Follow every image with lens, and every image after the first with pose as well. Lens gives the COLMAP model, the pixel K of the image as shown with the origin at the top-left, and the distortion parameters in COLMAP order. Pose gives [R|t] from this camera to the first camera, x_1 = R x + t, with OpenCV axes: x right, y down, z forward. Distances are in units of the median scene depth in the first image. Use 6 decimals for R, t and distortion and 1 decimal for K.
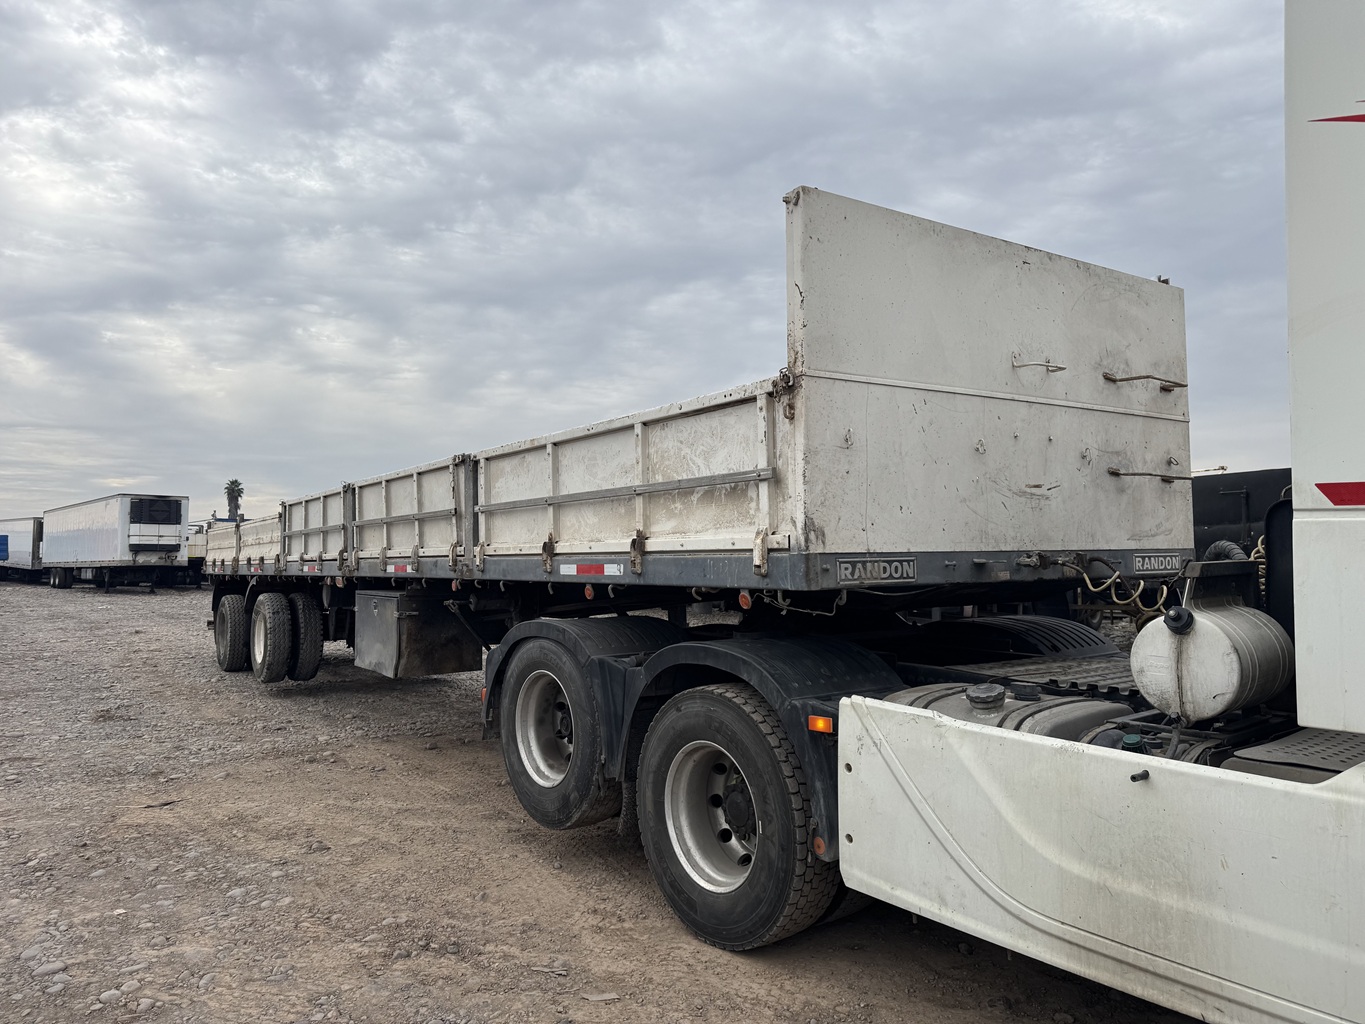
lens RADIAL K [[933.5, 0, 681.0], [0, 933.5, 556.9], [0, 0, 1]] dist [-0.001416, -0.000052]
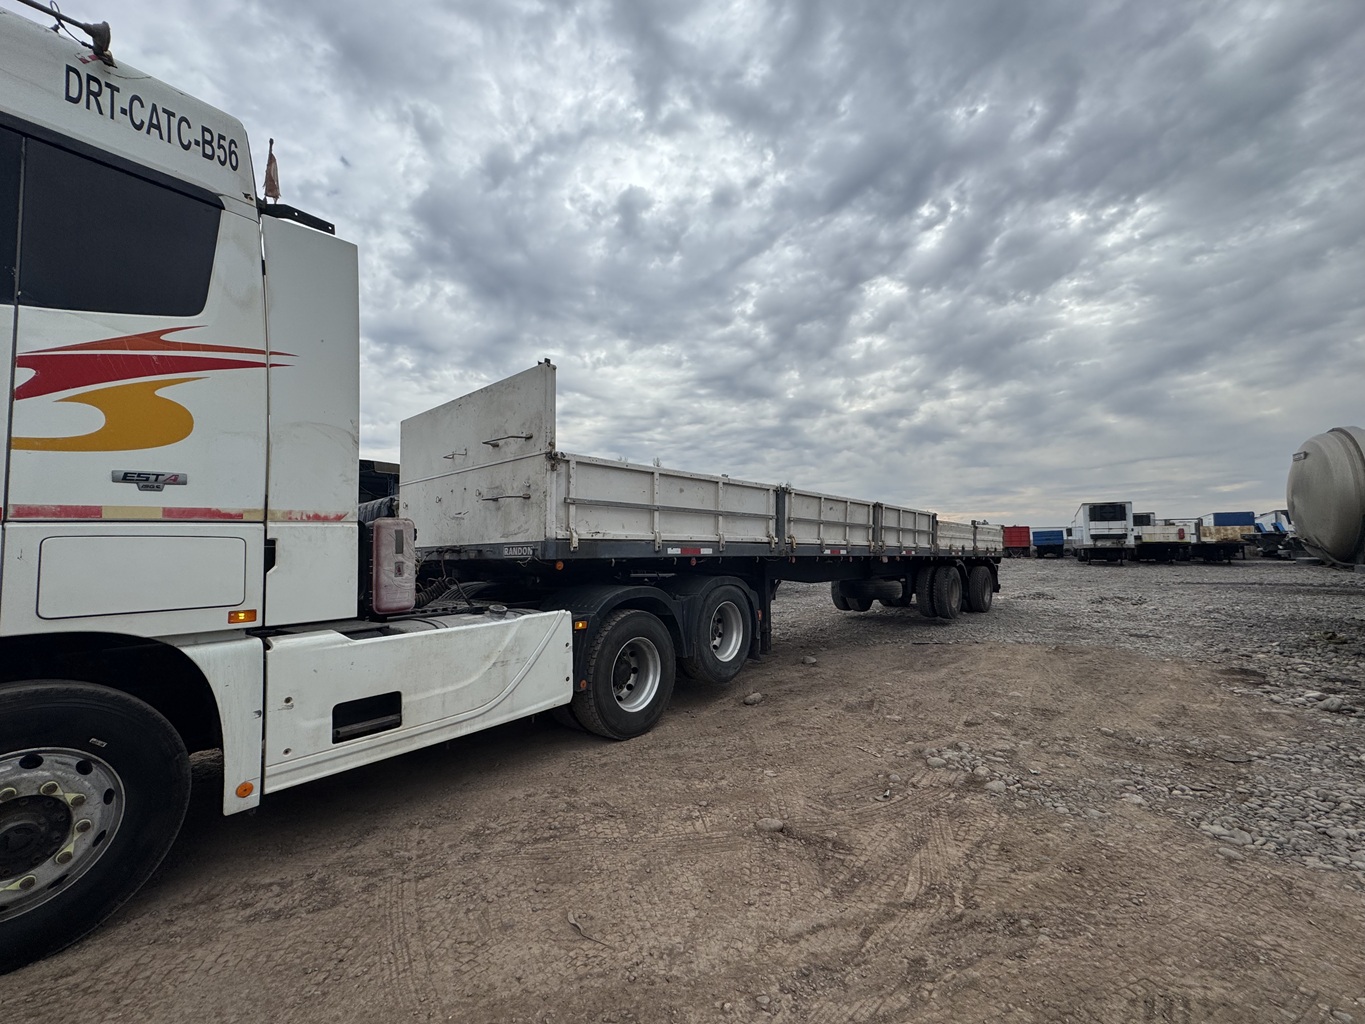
lens RADIAL K [[555.9, 0, 671.3], [0, 555.9, 525.3], [0, 0, 1]] dist [-0.000964, -0.000059]
pose [[0.257344, -0.043649, -0.965333, 0.124126], [0.012160, 0.999046, -0.041931, 0.000438], [0.966243, -0.000948, 0.257630, 0.084609]]
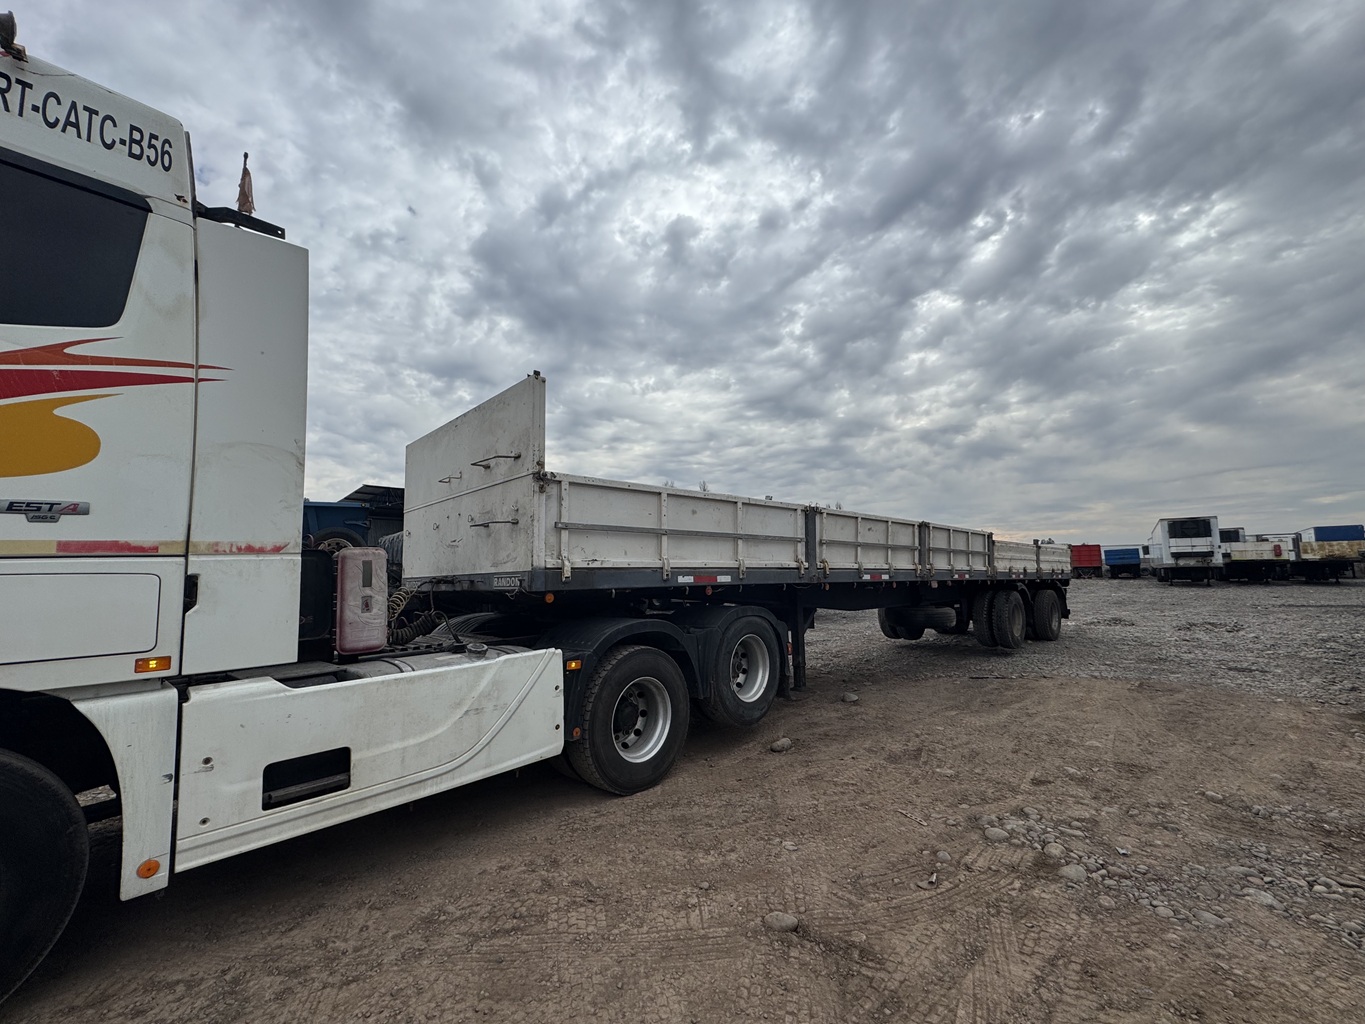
lens RADIAL K [[547.0, 0, 680.7], [0, 547.0, 541.3], [0, 0, 1]] dist [-0.000881, -0.000279]
pose [[0.177665, -0.058270, -0.982364, 0.115090], [0.021421, 0.998238, -0.055338, -0.000334], [0.983858, -0.011211, 0.178600, 0.093290]]
